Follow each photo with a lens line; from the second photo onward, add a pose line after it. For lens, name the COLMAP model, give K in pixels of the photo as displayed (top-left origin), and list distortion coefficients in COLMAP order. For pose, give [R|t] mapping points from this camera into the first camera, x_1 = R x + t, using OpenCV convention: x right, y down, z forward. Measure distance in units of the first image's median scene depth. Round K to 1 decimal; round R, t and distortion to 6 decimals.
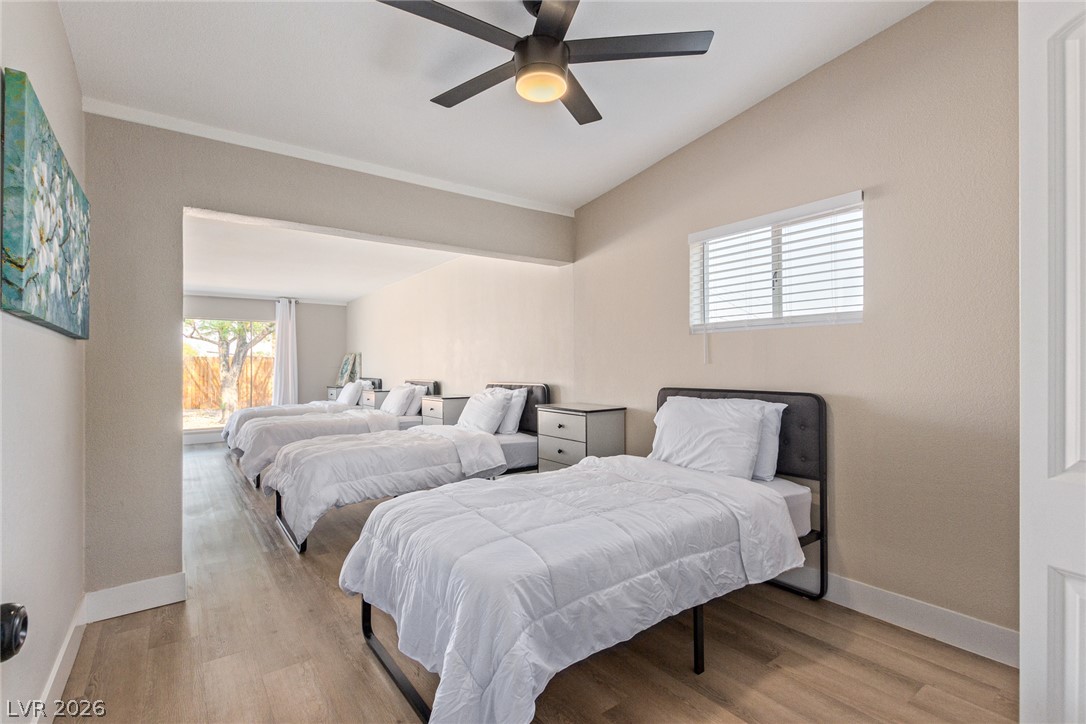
lens RADIAL K [[508.3, 0, 545.0], [0, 508.3, 363.0], [0, 0, 1]] dist [0.005490, -0.001053]
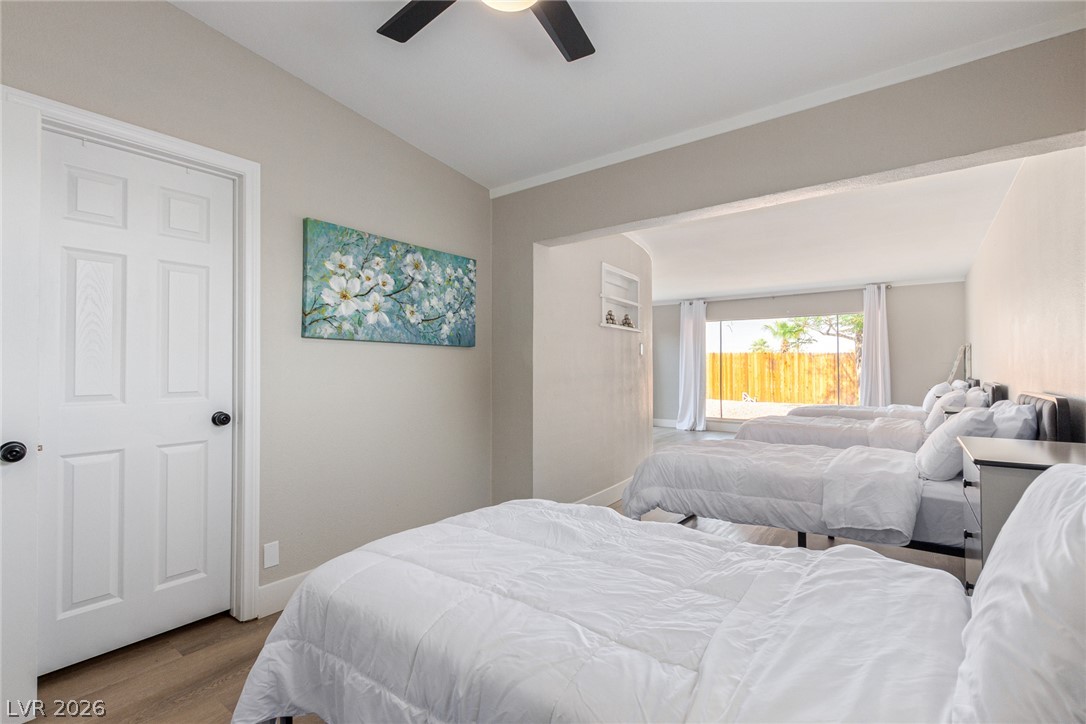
lens RADIAL K [[508.3, 0, 544.9], [0, 508.3, 361.1], [0, 0, 1]] dist [0.005490, -0.001053]
pose [[0.268042, -0.006115, -0.963388, 0.424872], [0.010908, 0.999935, -0.003312, 0.003042], [0.963345, -0.009621, 0.268091, 0.506976]]
